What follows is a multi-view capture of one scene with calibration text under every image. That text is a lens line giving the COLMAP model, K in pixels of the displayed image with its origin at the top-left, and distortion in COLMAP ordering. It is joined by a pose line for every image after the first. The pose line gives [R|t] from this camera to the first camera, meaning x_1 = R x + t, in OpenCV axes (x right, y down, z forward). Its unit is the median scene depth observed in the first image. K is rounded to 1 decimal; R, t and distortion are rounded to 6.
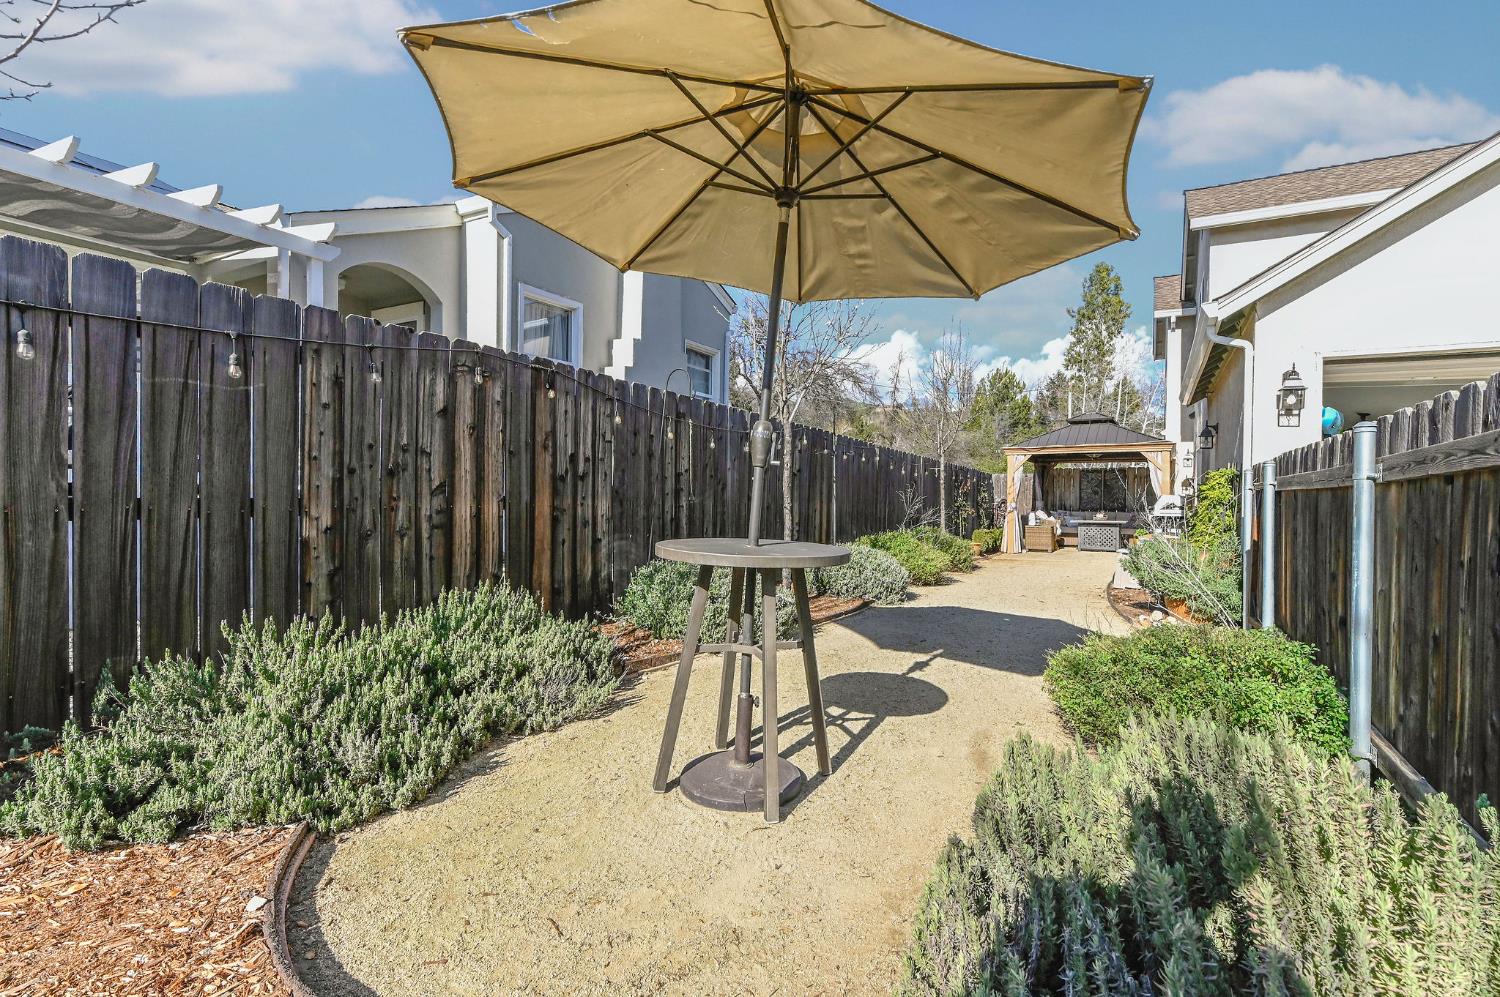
lens RADIAL K [[682.8, 0, 793.9], [0, 682.8, 500.1], [0, 0, 1]] dist [0.010007, -0.000004]
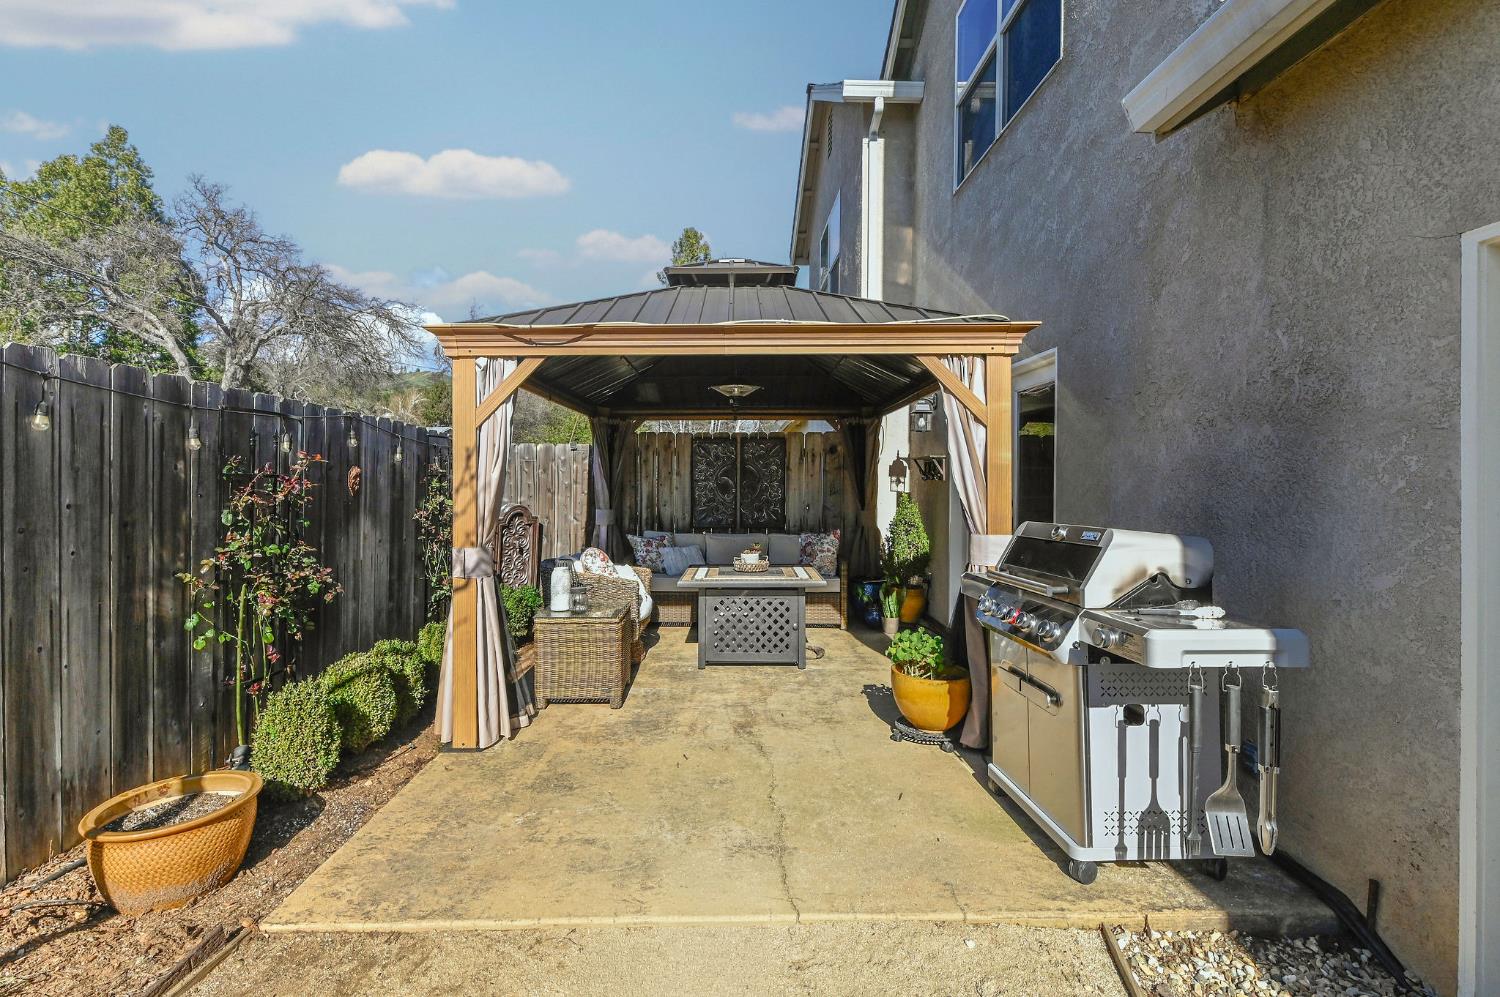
lens RADIAL K [[666.4, 0, 719.2], [0, 666.4, 477.8], [0, 0, 1]] dist [0.000717, -0.000966]
pose [[0.891377, -0.009280, 0.453168, 0.286913], [0.010310, 0.999947, 0.000198, -0.021211], [-0.453146, 0.004496, 0.891425, 0.729278]]
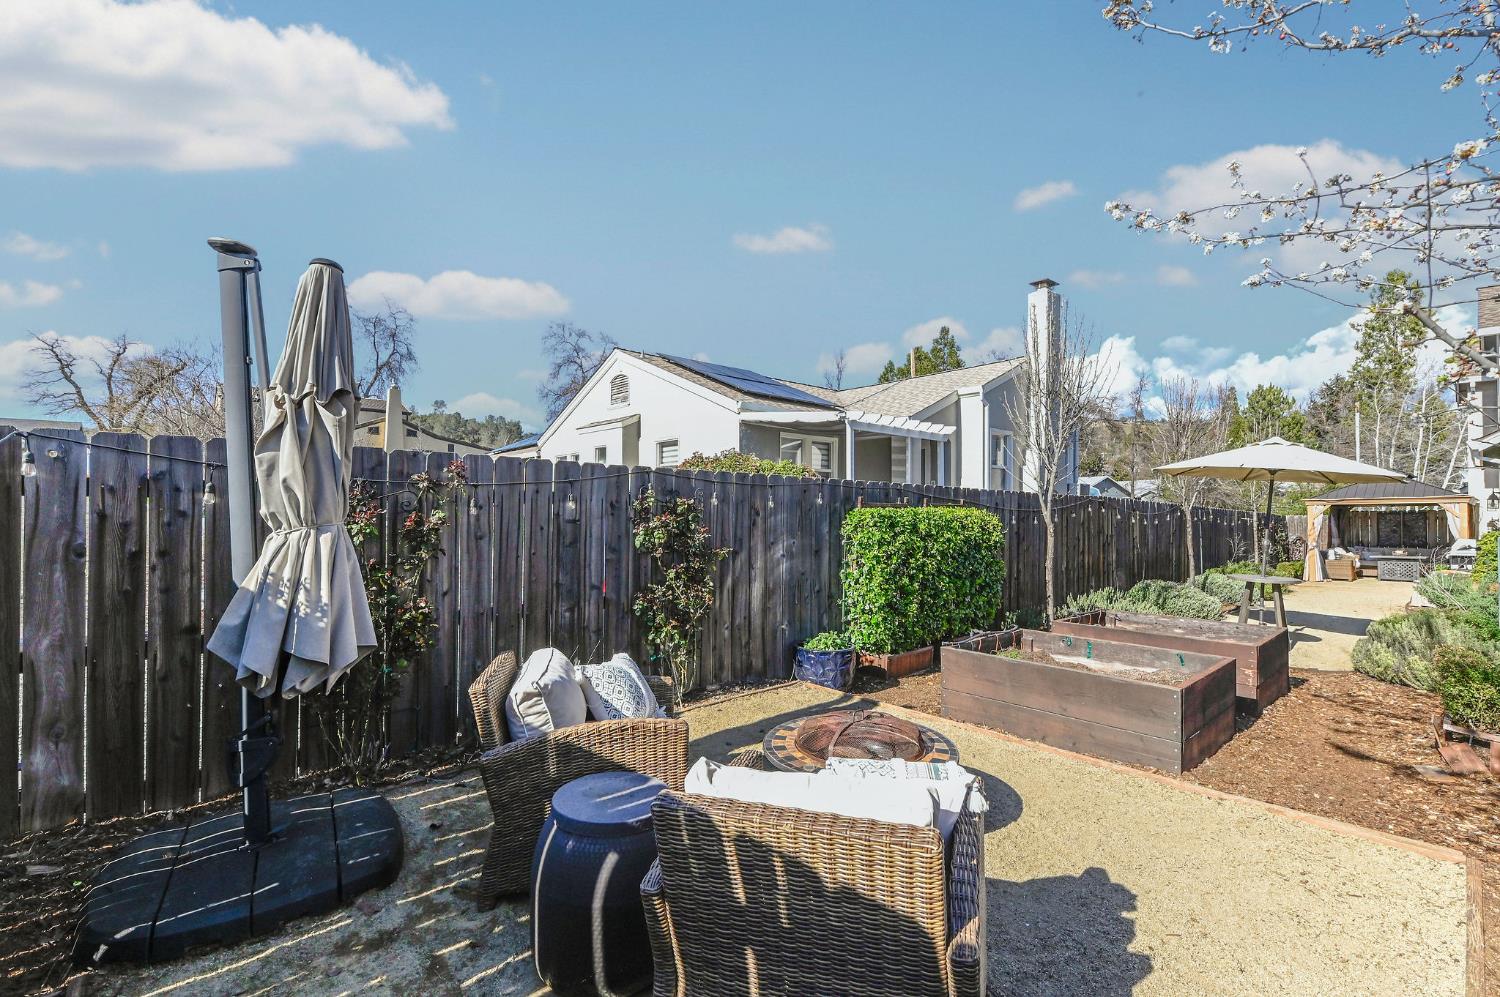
lens RADIAL K [[644.0, 0, 749.1], [0, 644.0, 513.2], [0, 0, 1]] dist [0.001035, -0.006894]
pose [[0.930715, -0.014010, -0.365476, -0.227338], [0.008236, 0.999815, -0.017355, -0.038571], [0.365652, 0.013142, 0.930659, -0.517713]]
